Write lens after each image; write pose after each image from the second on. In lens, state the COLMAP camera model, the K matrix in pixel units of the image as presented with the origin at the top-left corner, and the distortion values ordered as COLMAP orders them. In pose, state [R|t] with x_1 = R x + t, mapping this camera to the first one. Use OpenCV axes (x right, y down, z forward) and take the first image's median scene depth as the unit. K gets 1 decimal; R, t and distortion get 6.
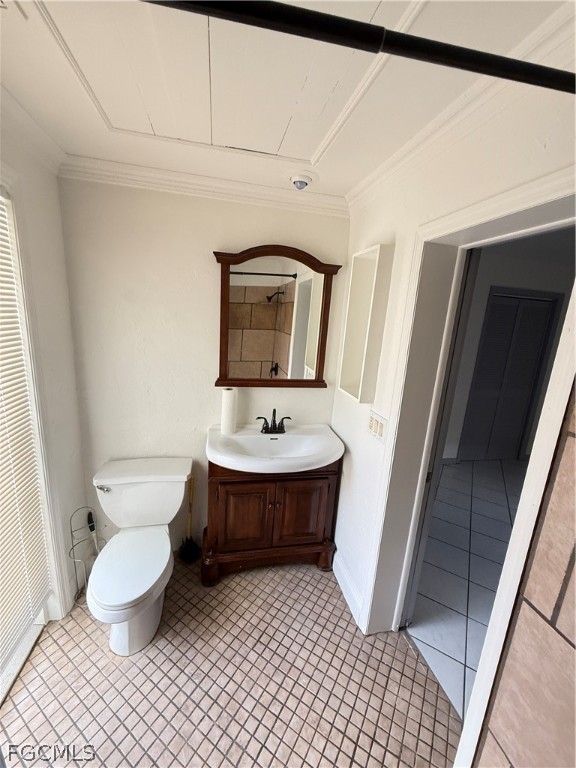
lens RADIAL K [[304.9, 0, 286.3], [0, 304.9, 380.8], [0, 0, 1]] dist [-0.000439, 0.000183]
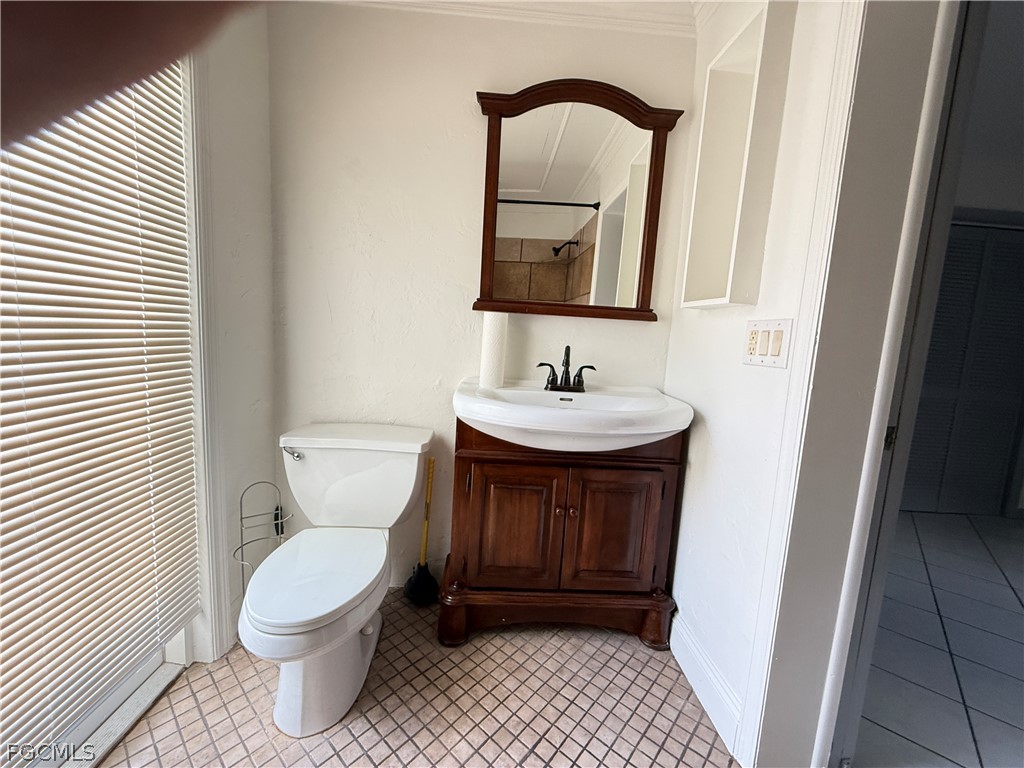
lens RADIAL K [[406.5, 0, 508.2], [0, 406.5, 383.7], [0, 0, 1]] dist [-0.000439, 0.000183]
pose [[0.986204, 0.012649, -0.165049, -0.022238], [-0.029808, 0.994347, -0.101906, 0.262501], [0.162827, 0.105420, 0.981007, 0.214195]]
